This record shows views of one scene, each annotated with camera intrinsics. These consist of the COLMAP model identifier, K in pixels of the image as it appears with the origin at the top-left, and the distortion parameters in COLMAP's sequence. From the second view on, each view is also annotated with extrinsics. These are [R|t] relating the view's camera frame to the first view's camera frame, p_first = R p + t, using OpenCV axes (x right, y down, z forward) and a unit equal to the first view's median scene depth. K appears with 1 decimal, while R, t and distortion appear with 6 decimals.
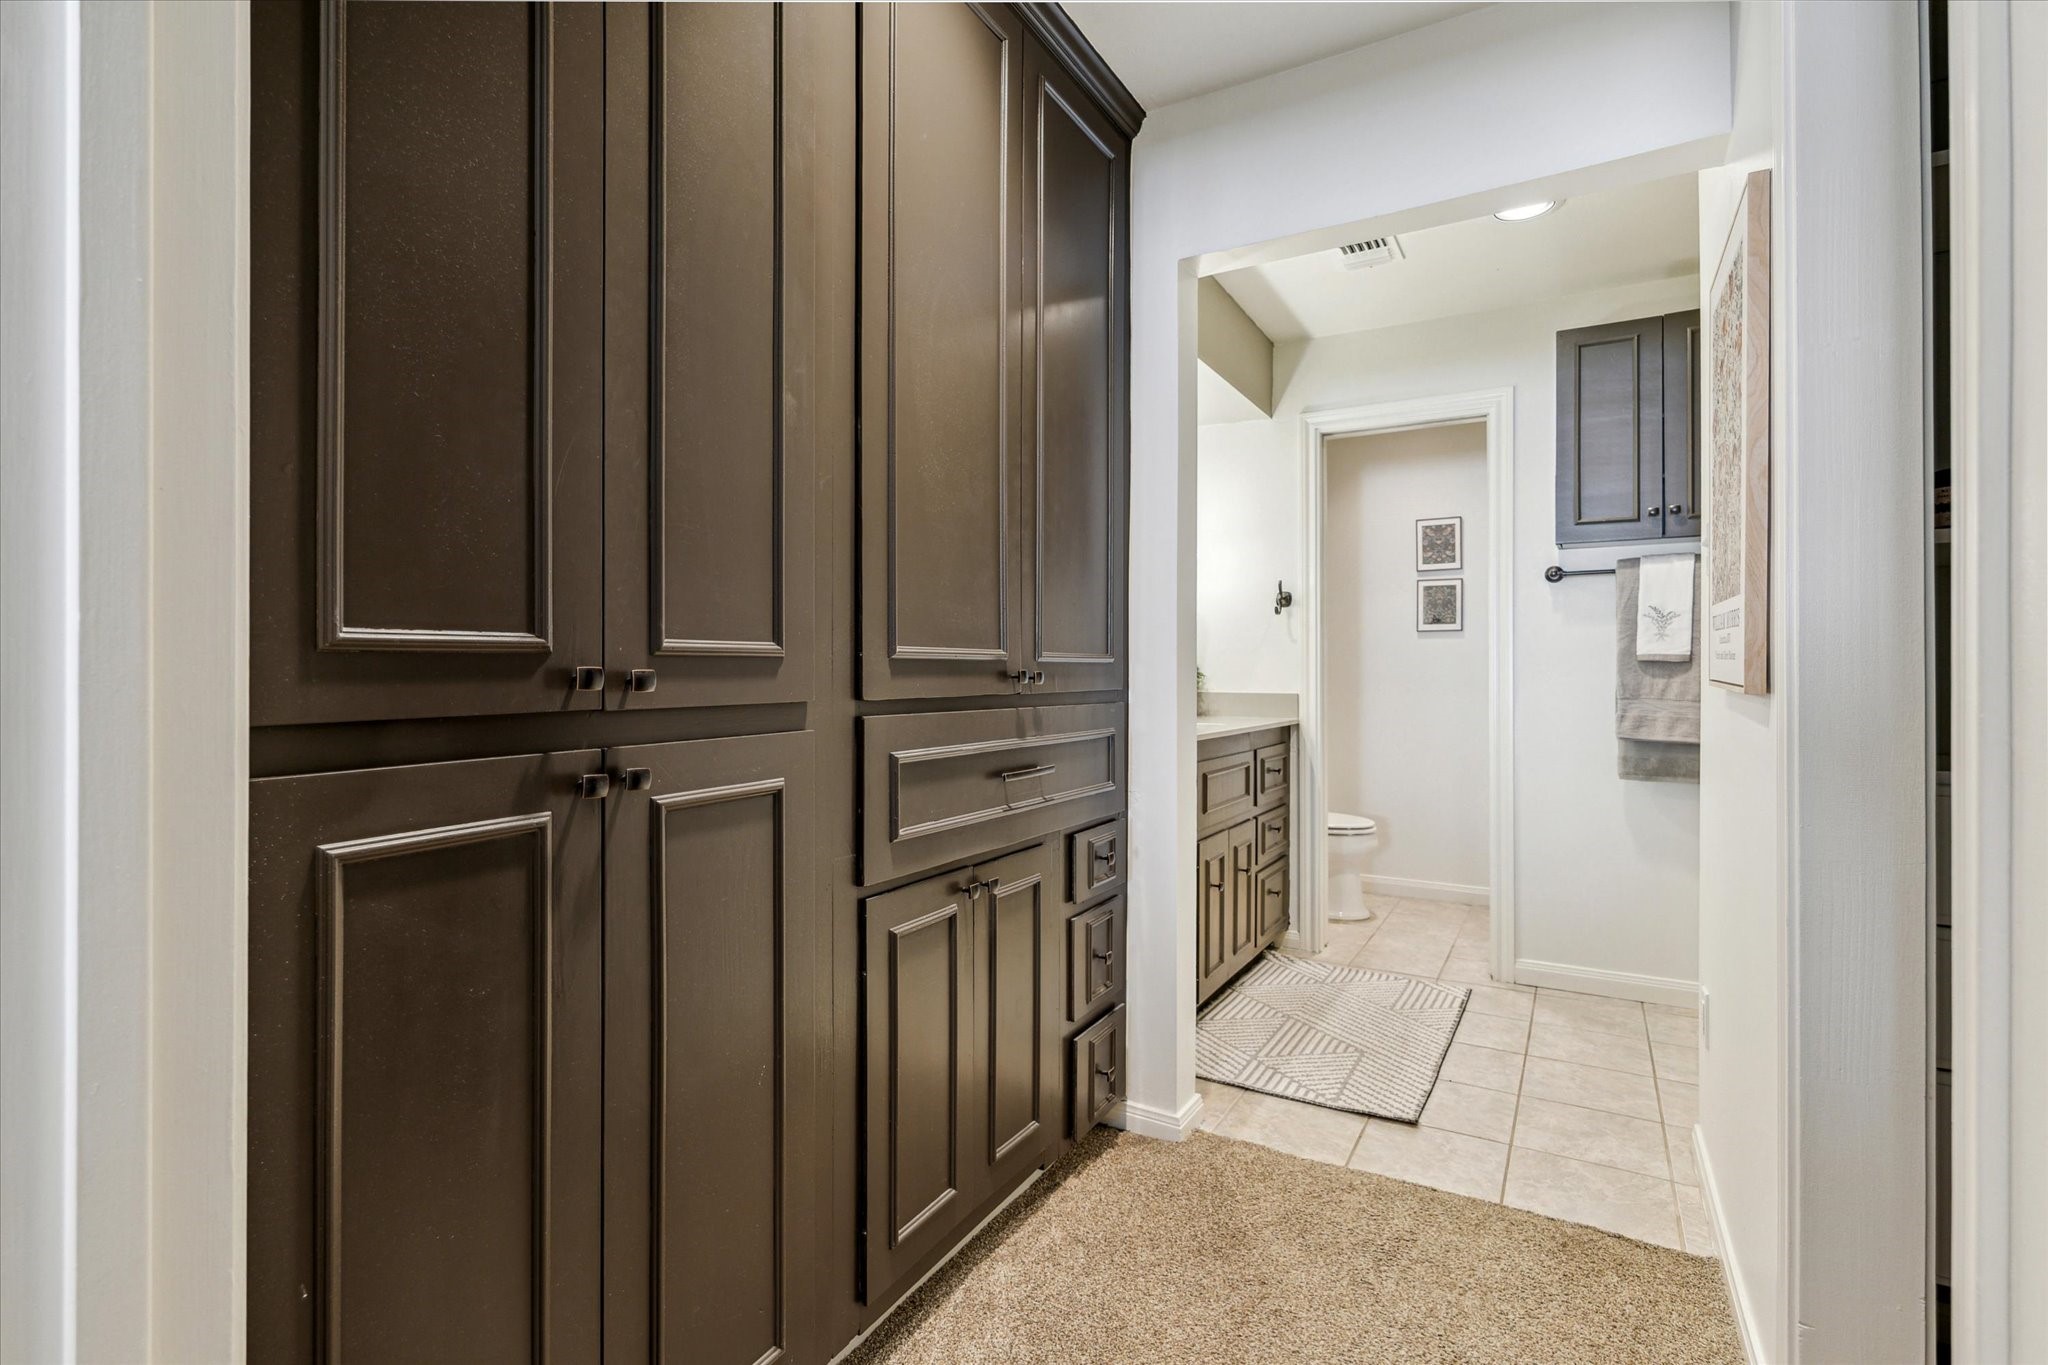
lens RADIAL K [[865.8, 0, 1040.8], [0, 865.8, 665.5], [0, 0, 1]] dist [-0.002236, -0.000237]
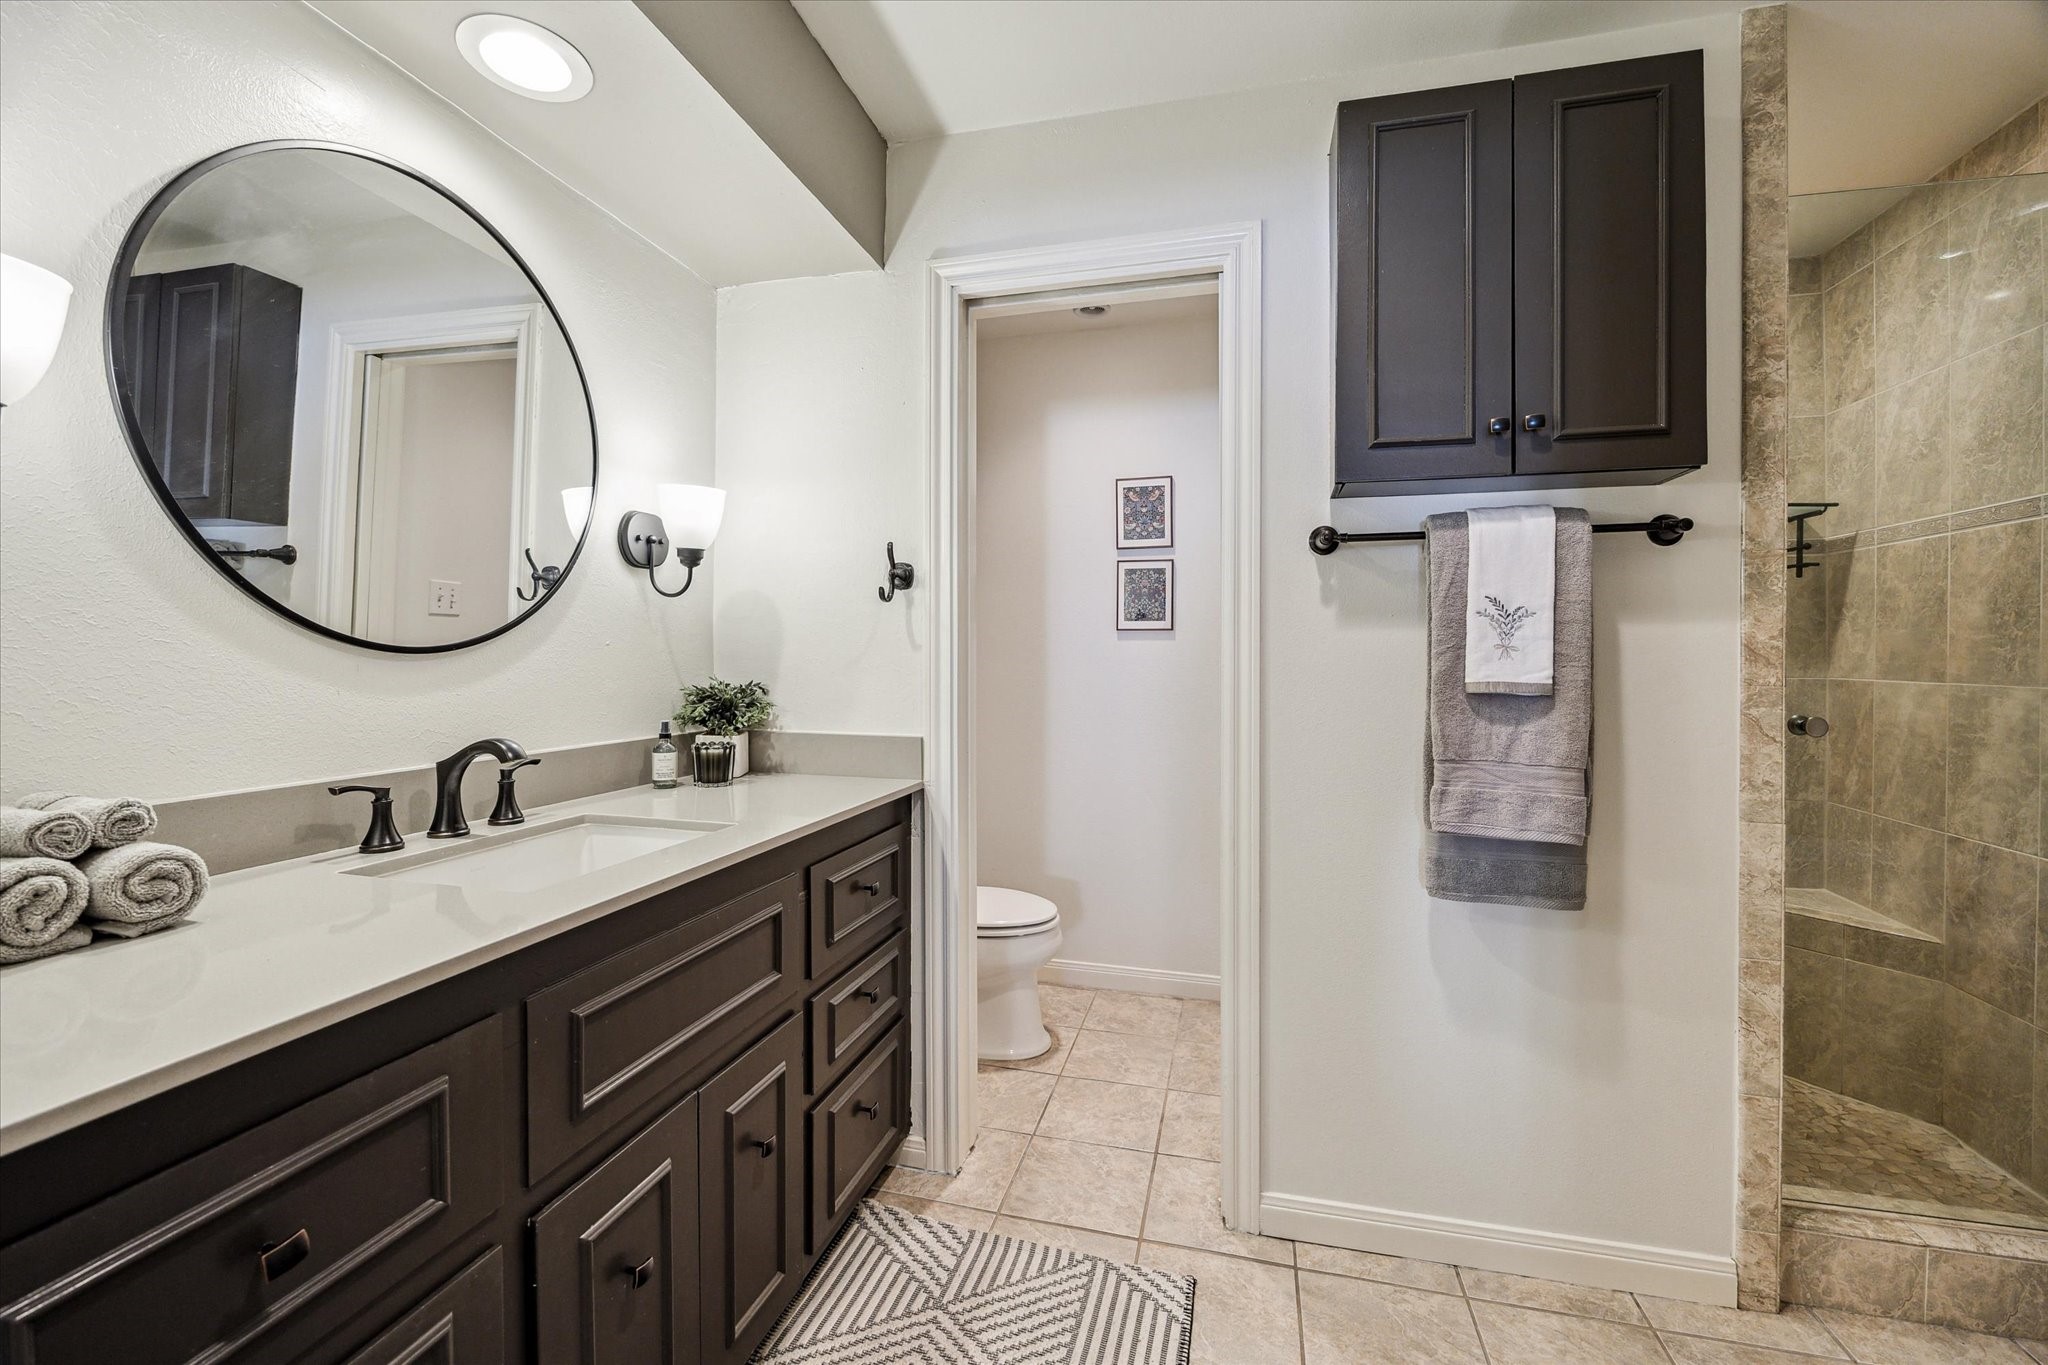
lens RADIAL K [[788.4, 0, 1039.4], [0, 788.4, 660.2], [0, 0, 1]] dist [0.001625, 0.000237]
pose [[0.955998, -0.001545, 0.293369, 0.228785], [-0.001263, 0.999955, 0.009382, -0.026400], [-0.293371, -0.009340, 0.955953, 0.493512]]
